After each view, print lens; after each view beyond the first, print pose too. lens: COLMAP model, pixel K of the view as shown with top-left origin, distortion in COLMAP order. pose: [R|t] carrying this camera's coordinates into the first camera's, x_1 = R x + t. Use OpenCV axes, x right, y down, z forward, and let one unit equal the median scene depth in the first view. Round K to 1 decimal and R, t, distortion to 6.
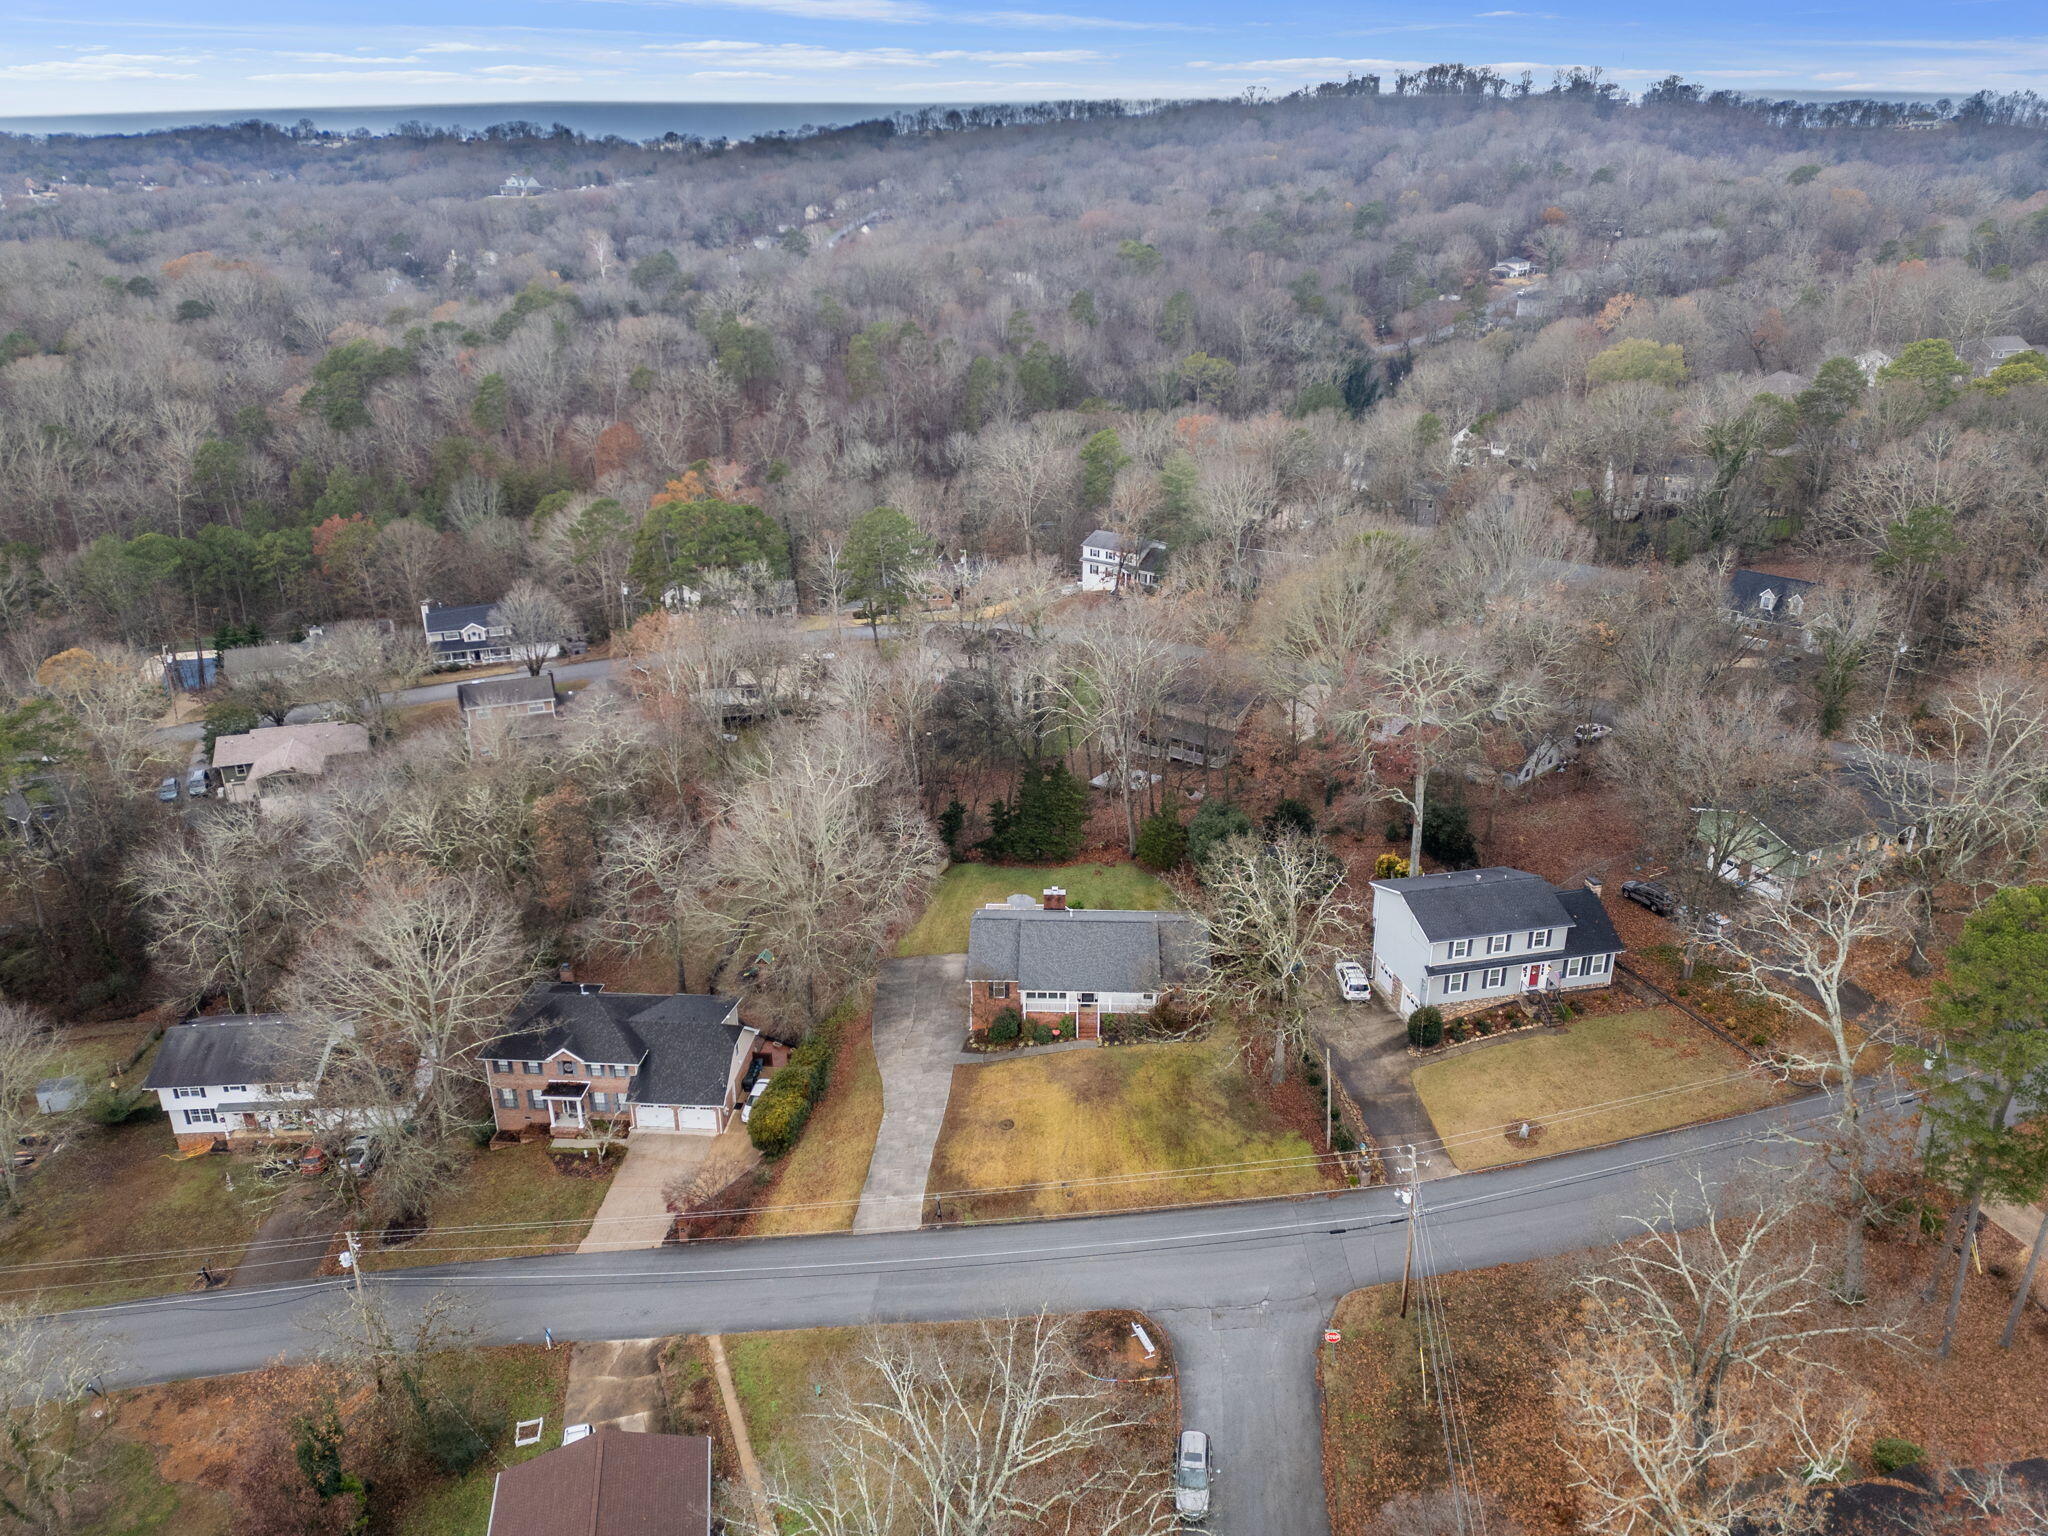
lens RADIAL K [[1455.0, 0, 1024.0], [0, 1455.0, 768.0], [0, 0, 1]] dist [0.083025, -0.073901]
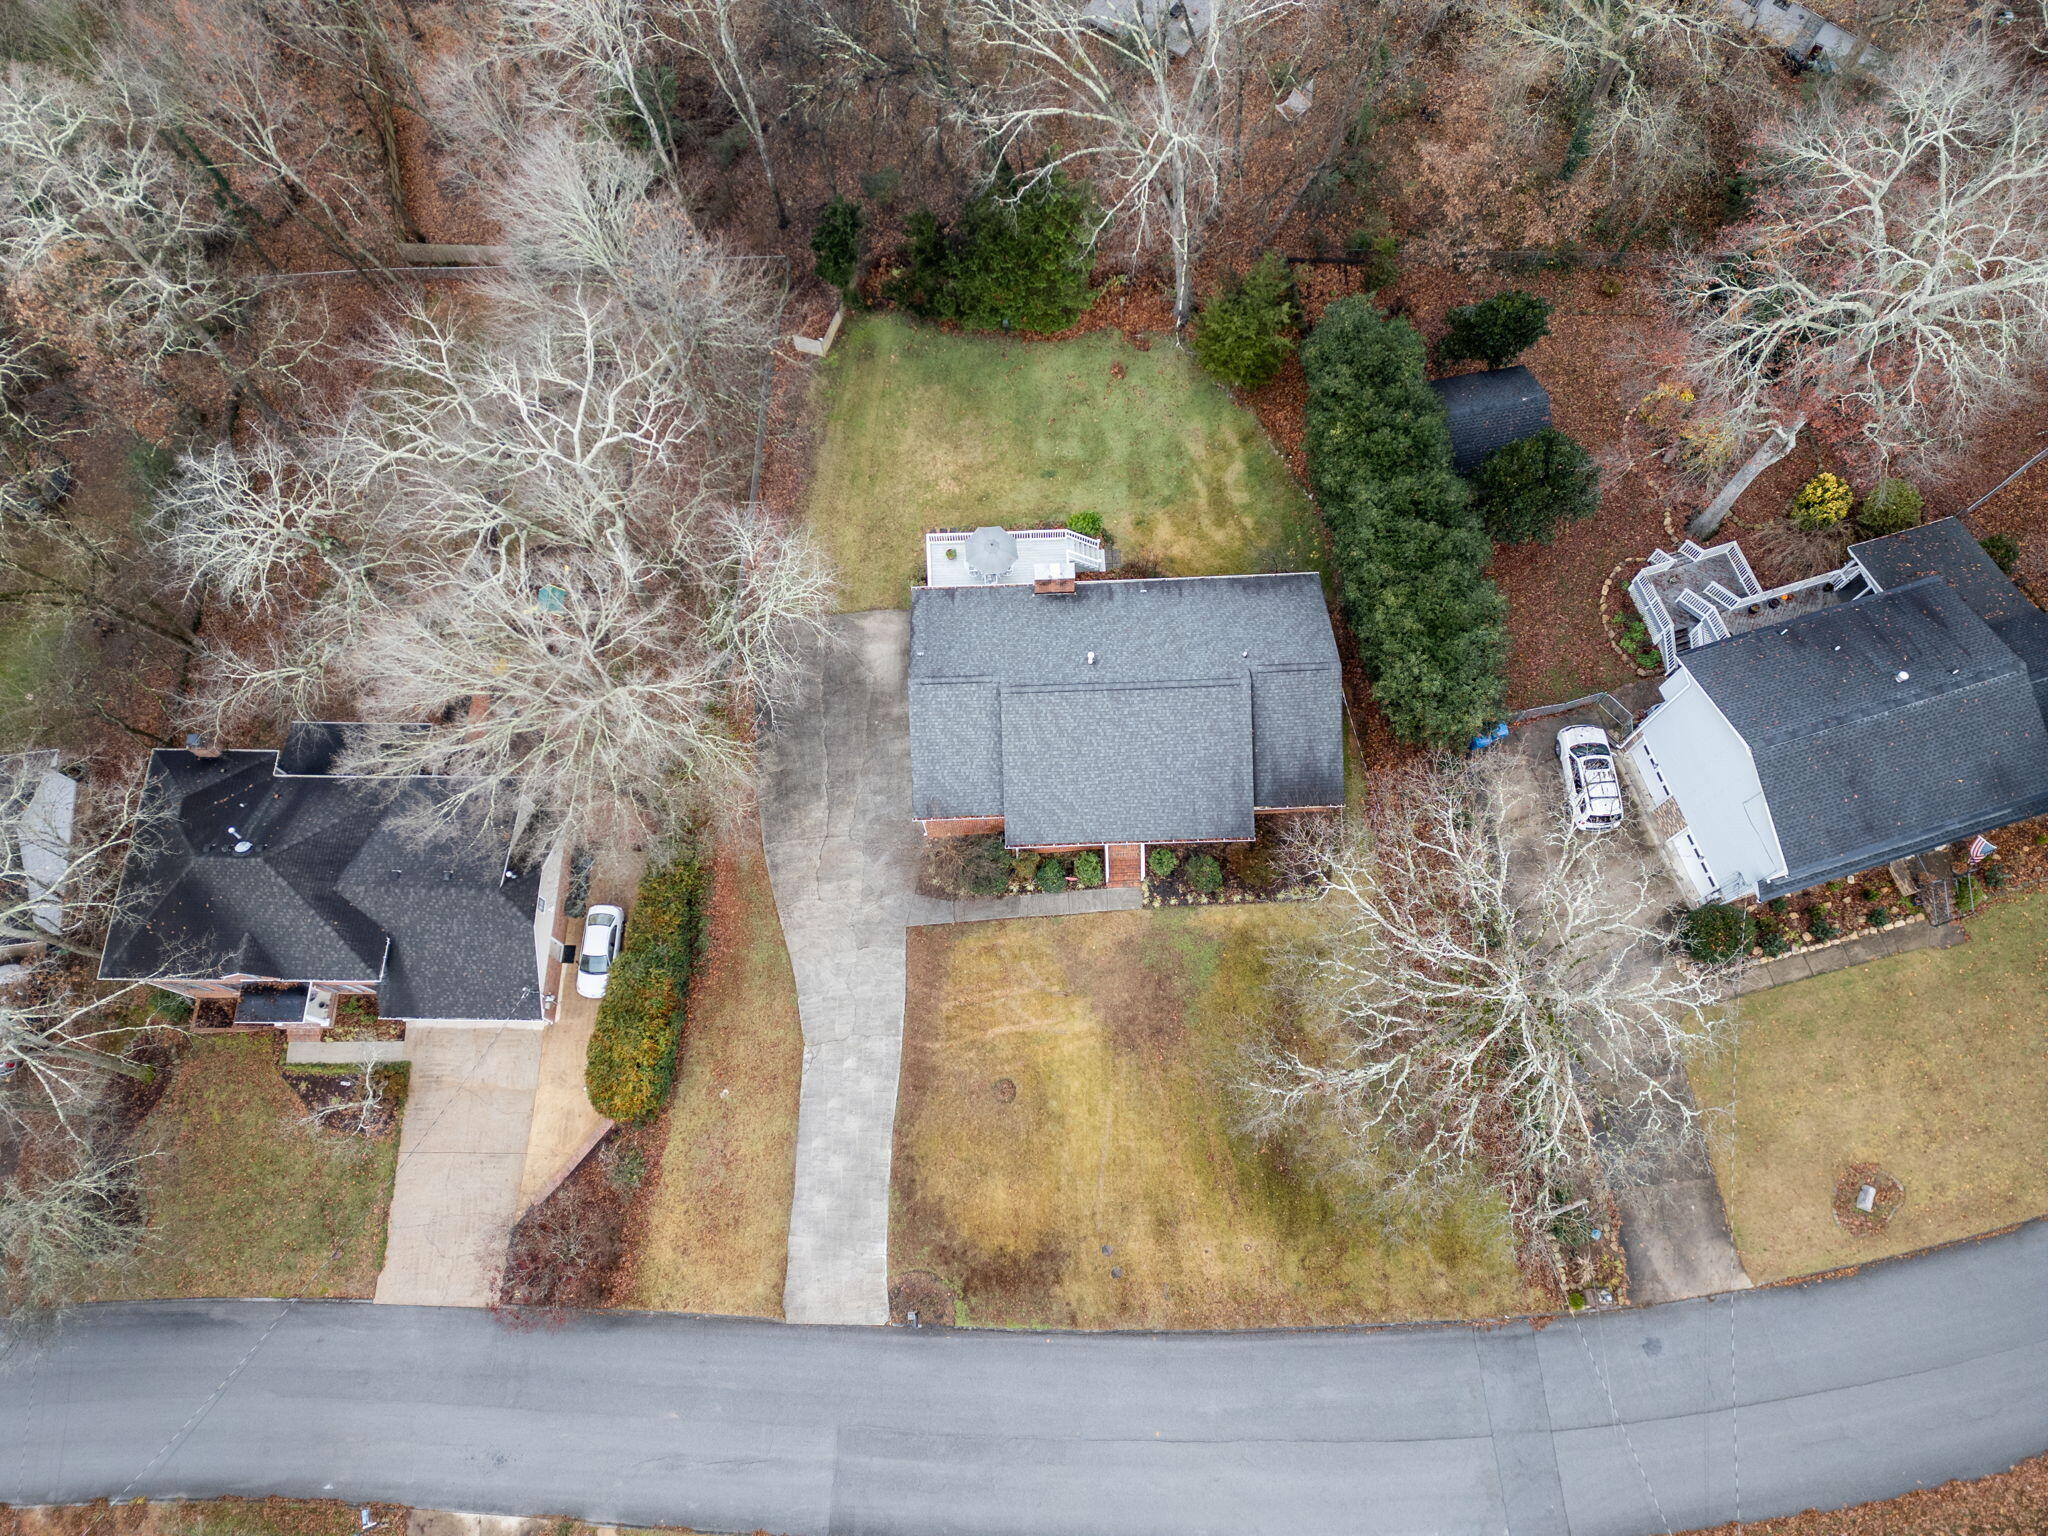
lens RADIAL K [[1428.2, 0, 1024.0], [0, 1428.2, 768.0], [0, 0, 1]] dist [0.099078, -0.103190]
pose [[0.997728, -0.065378, 0.016293, -0.003949], [0.032380, 0.677320, 0.734975, -0.271034], [-0.059087, -0.732777, 0.677898, 0.616488]]
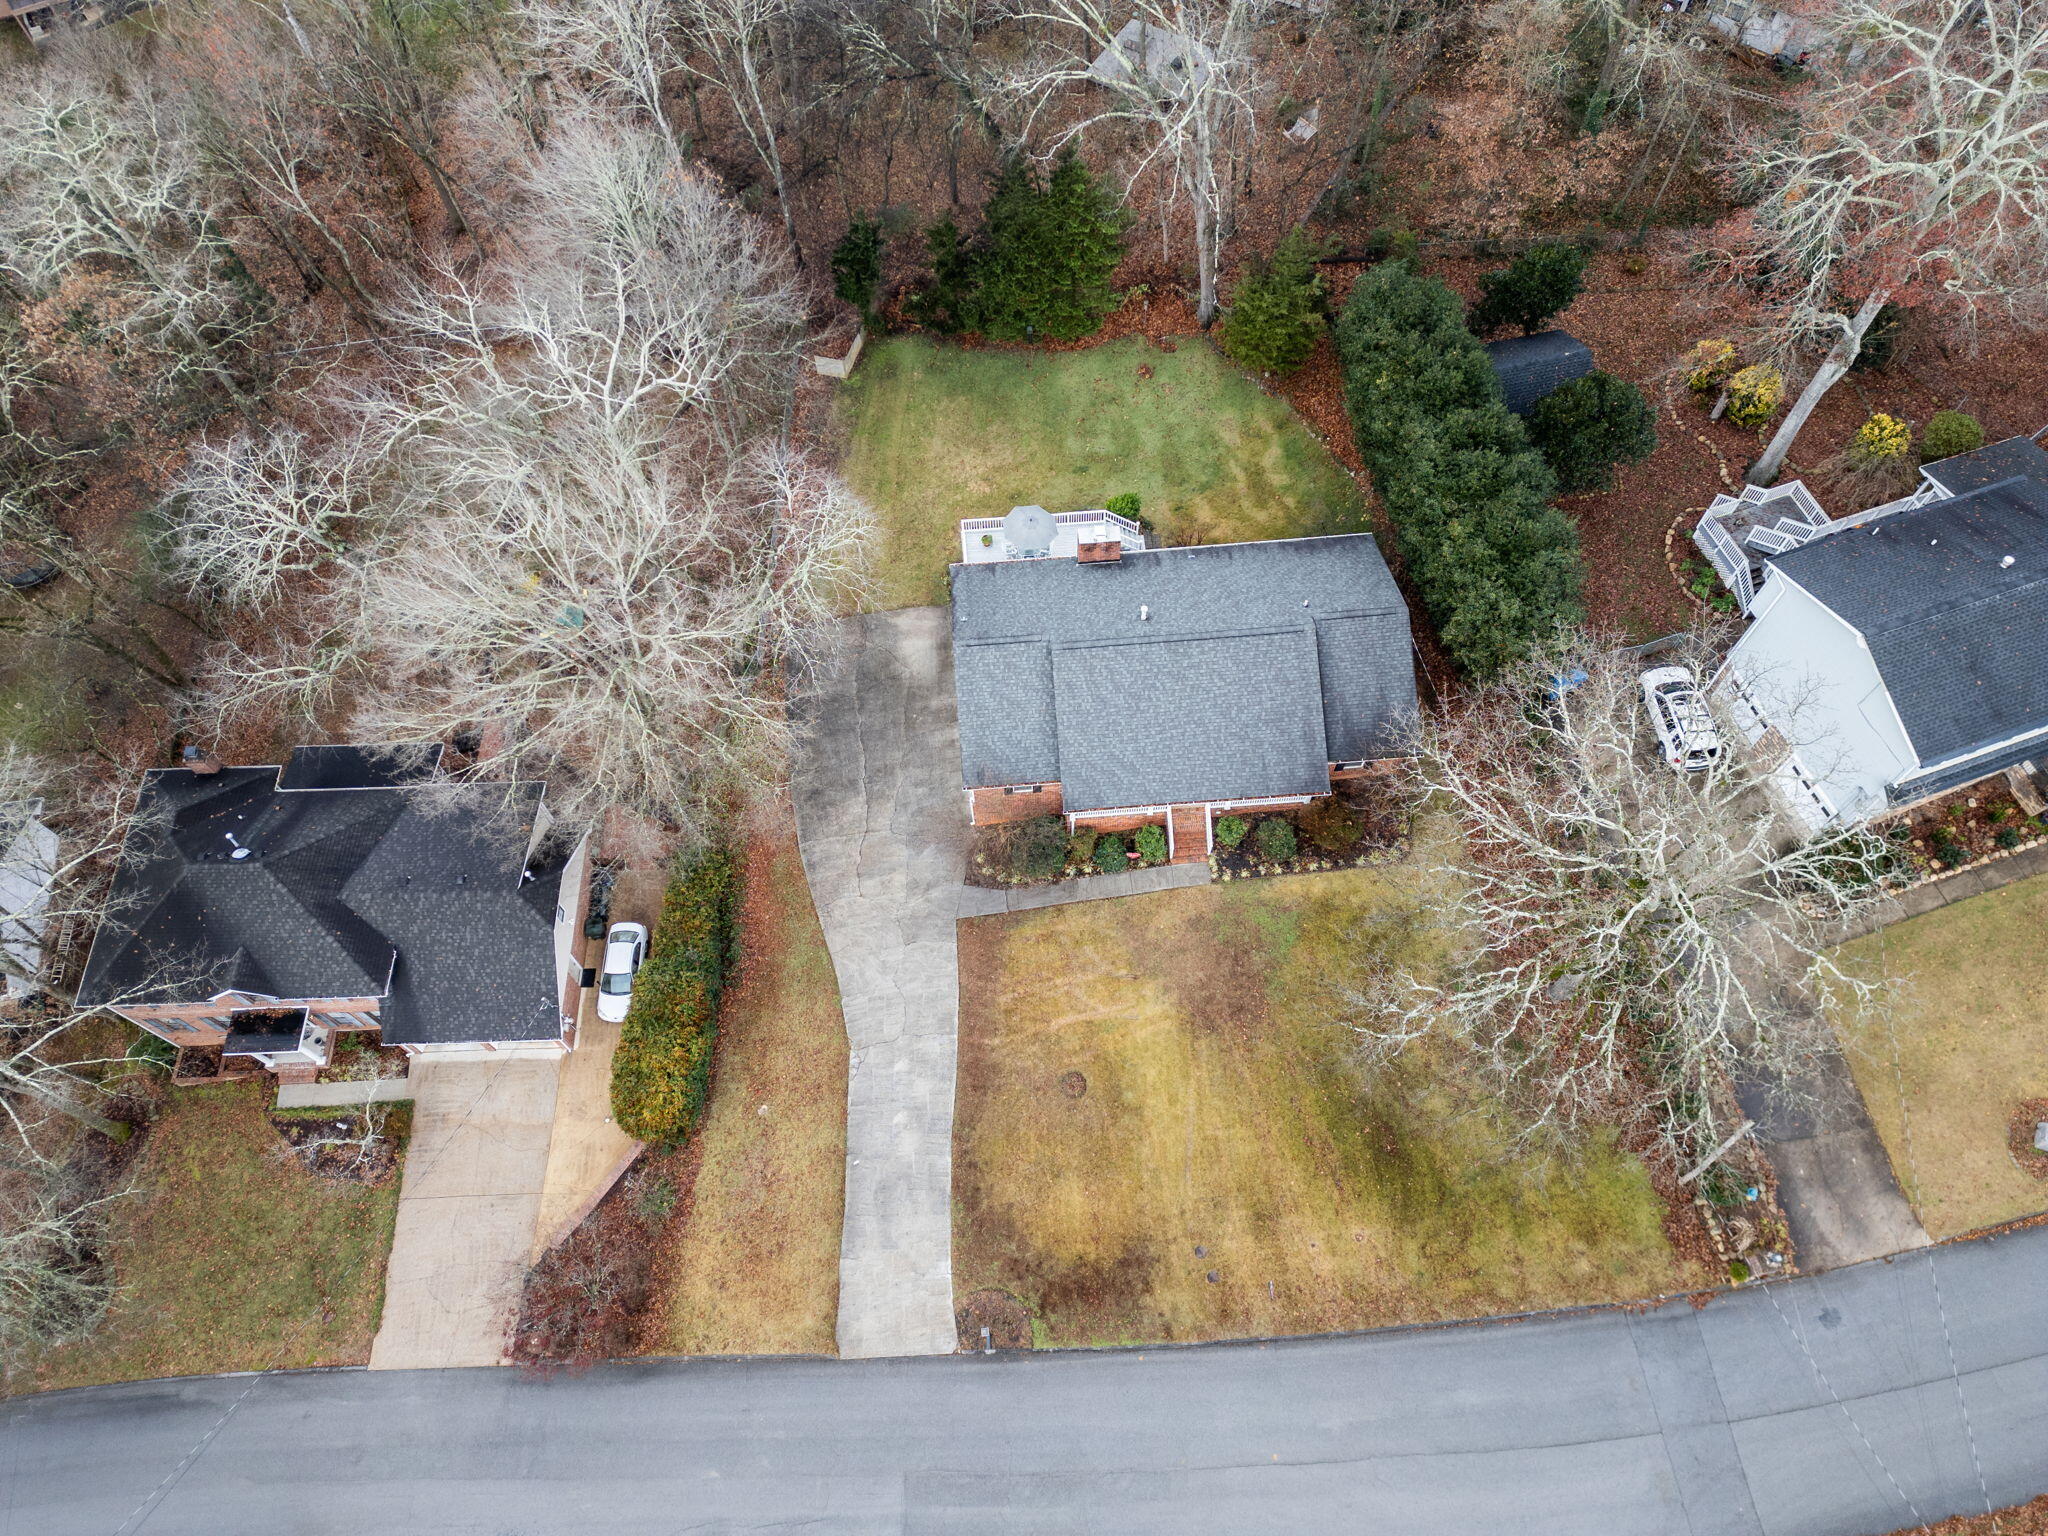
lens RADIAL K [[1430.5, 0, 1024.0], [0, 1430.5, 768.0], [0, 0, 1]] dist [0.089933, -0.091453]
pose [[0.994044, -0.101215, 0.040406, -0.036954], [0.053835, 0.778407, 0.625448, -0.181617], [-0.094757, -0.619547, 0.779219, 0.579661]]
